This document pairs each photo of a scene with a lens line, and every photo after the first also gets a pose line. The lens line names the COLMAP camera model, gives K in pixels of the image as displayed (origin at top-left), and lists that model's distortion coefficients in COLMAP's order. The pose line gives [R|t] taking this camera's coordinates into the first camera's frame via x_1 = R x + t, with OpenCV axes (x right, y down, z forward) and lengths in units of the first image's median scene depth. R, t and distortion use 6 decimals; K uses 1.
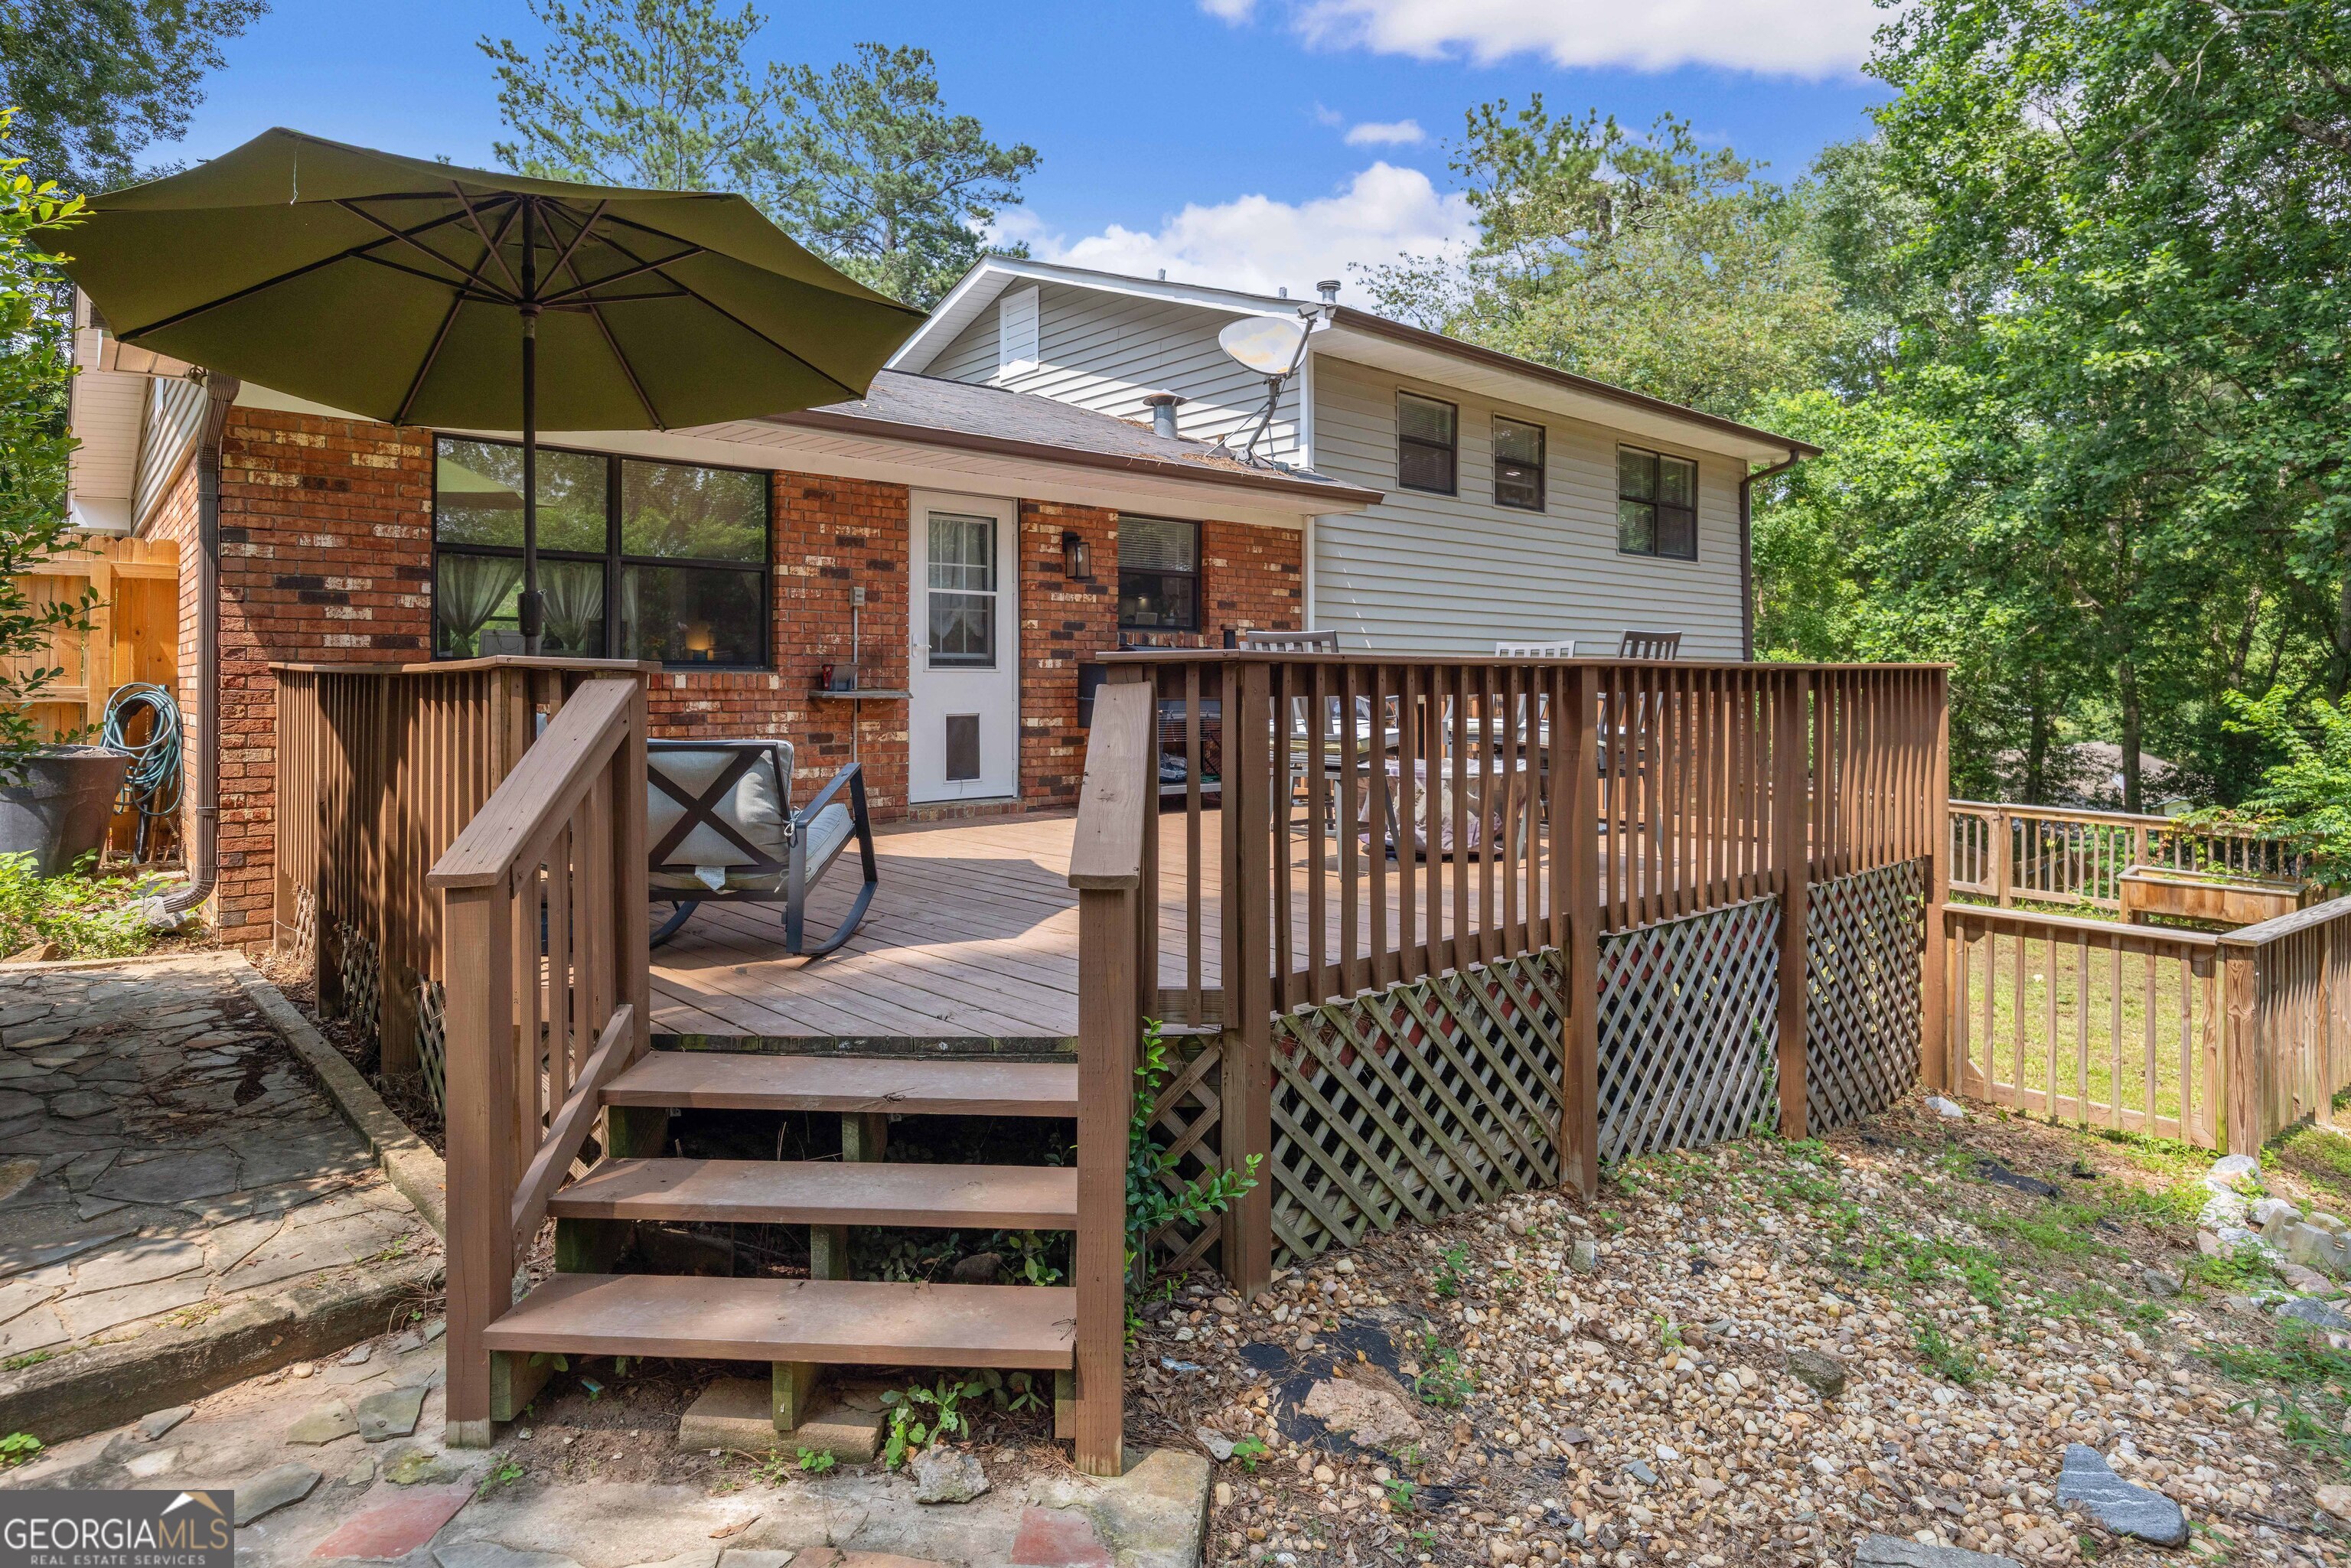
lens RADIAL K [[1279.9, 0, 1183.6], [0, 1279.9, 766.7], [0, 0, 1]] dist [0.001263, -0.011679]
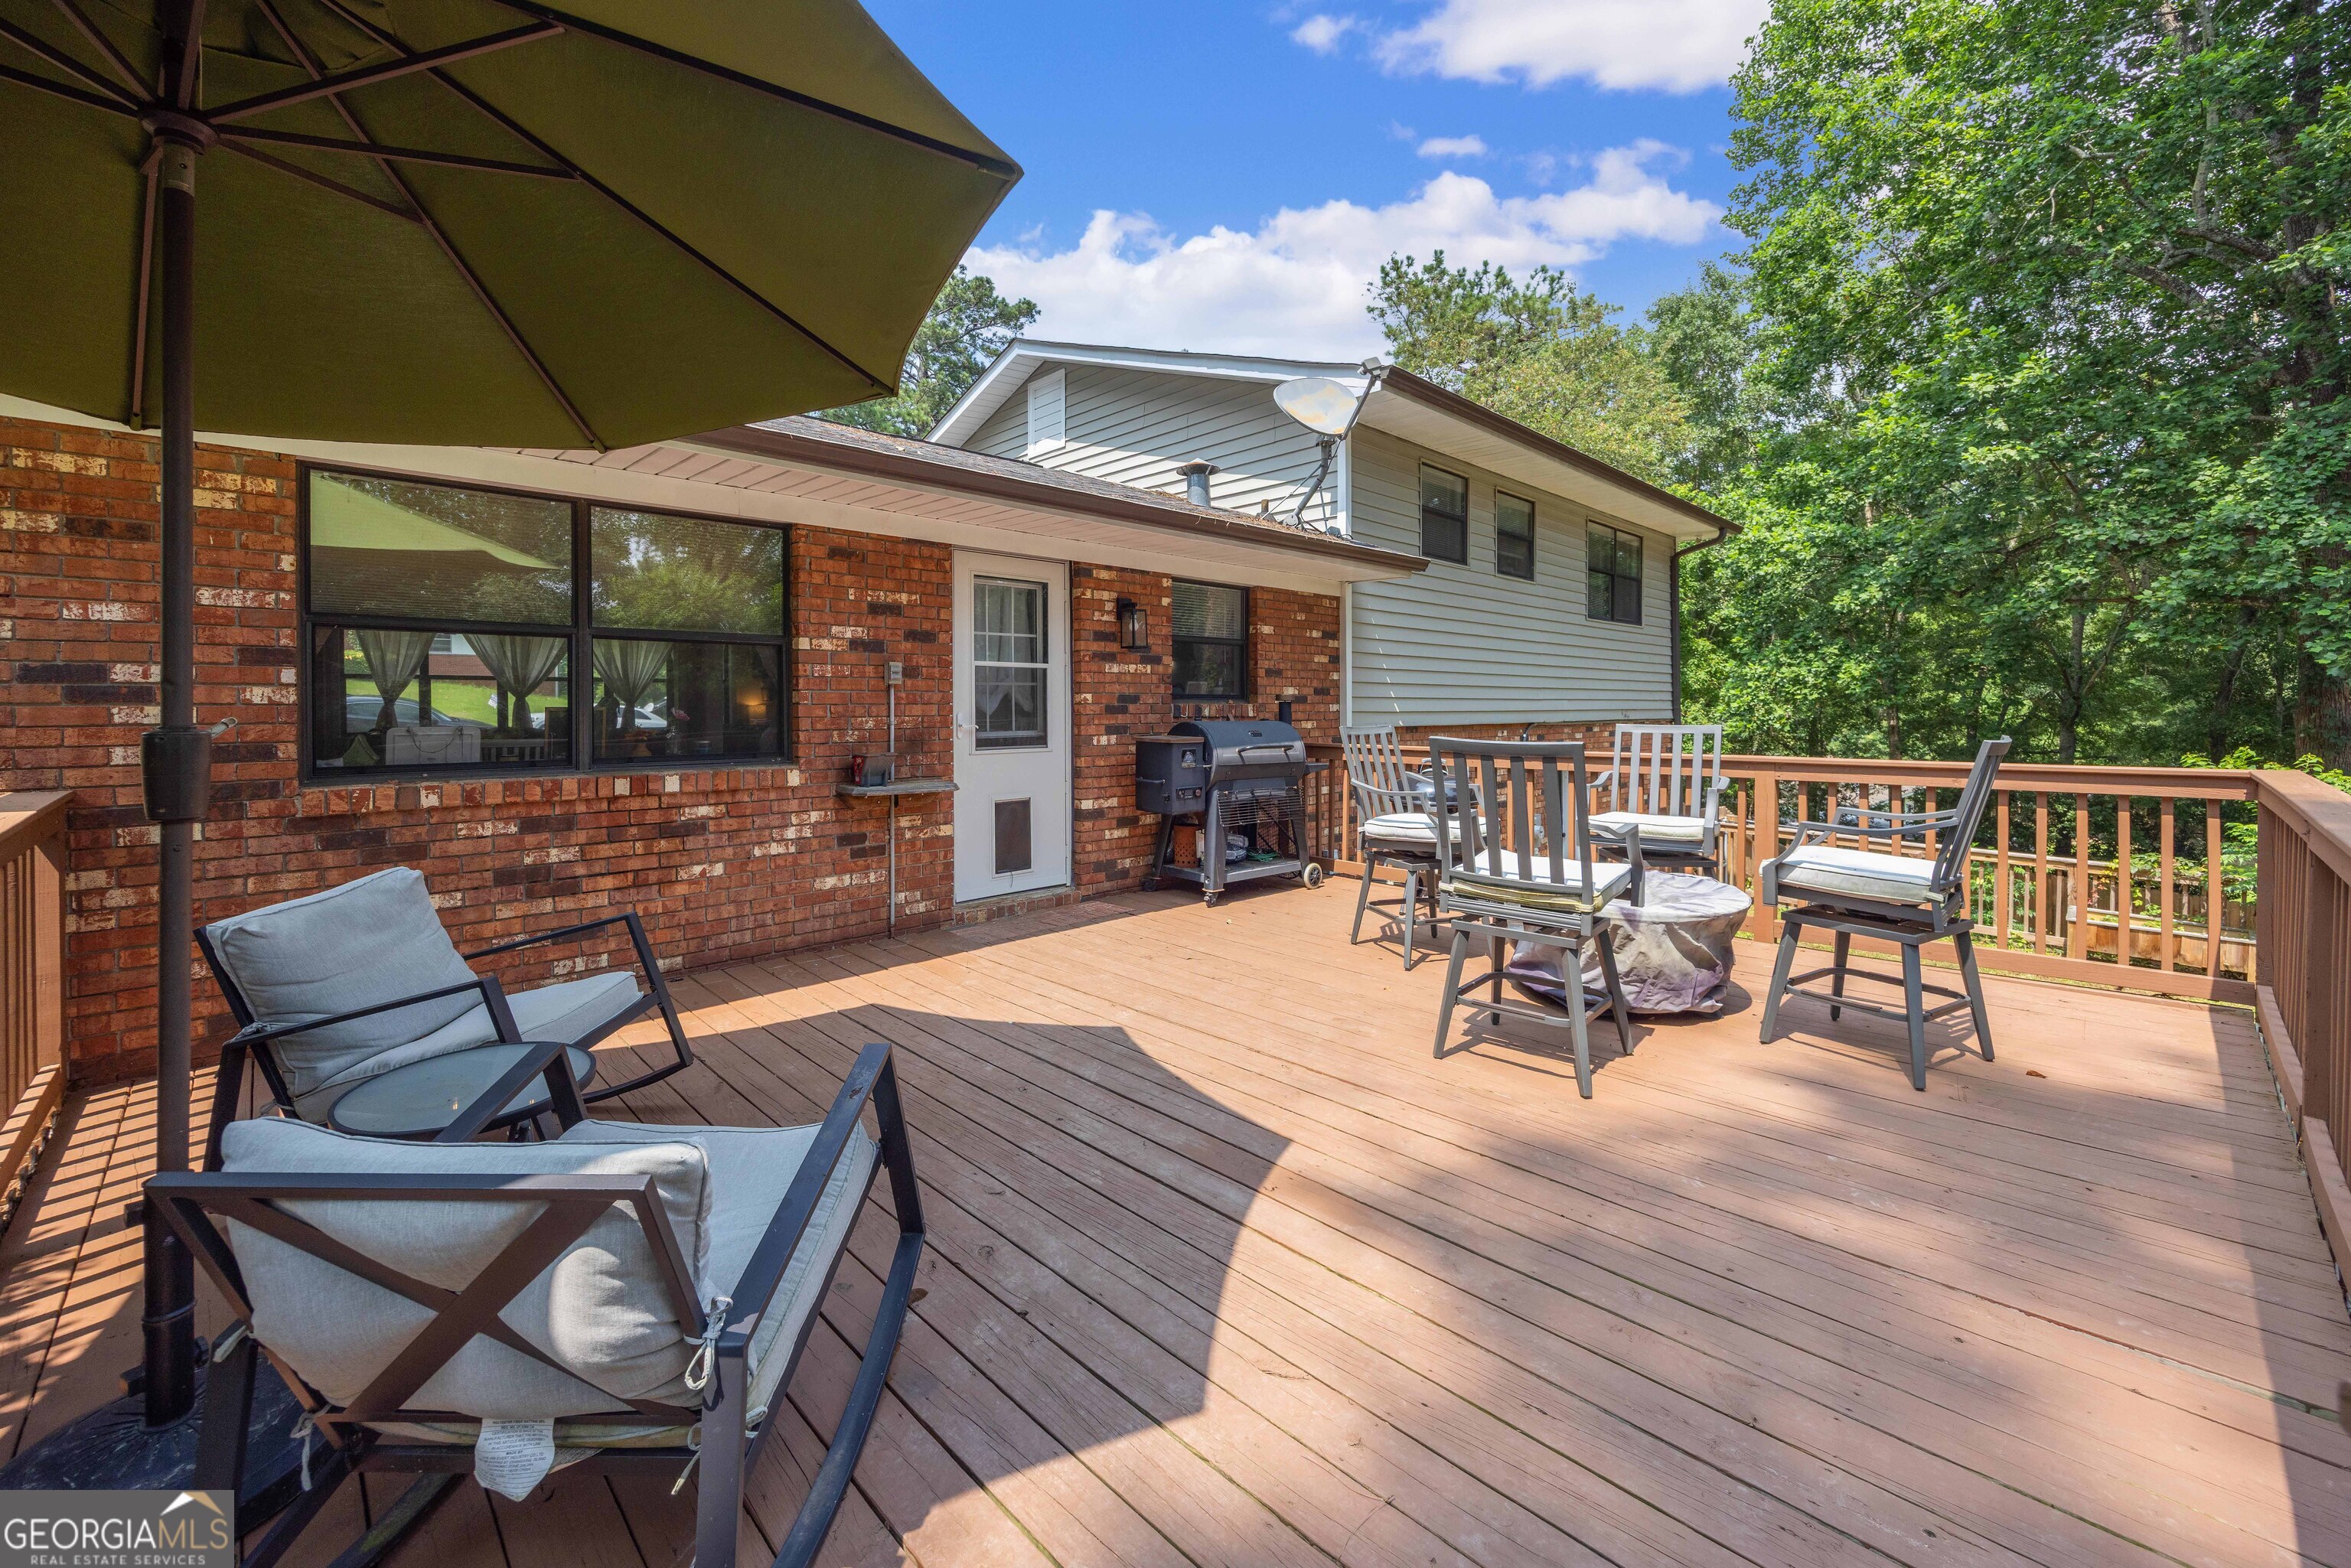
lens RADIAL K [[928.4, 0, 1175.5], [0, 928.4, 784.0], [0, 0, 1]] dist [-0.008621, -0.000314]
pose [[0.999305, -0.004490, 0.036995, -0.073873], [0.003847, 0.999841, 0.017429, -0.057201], [-0.037067, -0.017275, 0.999163, 0.306655]]
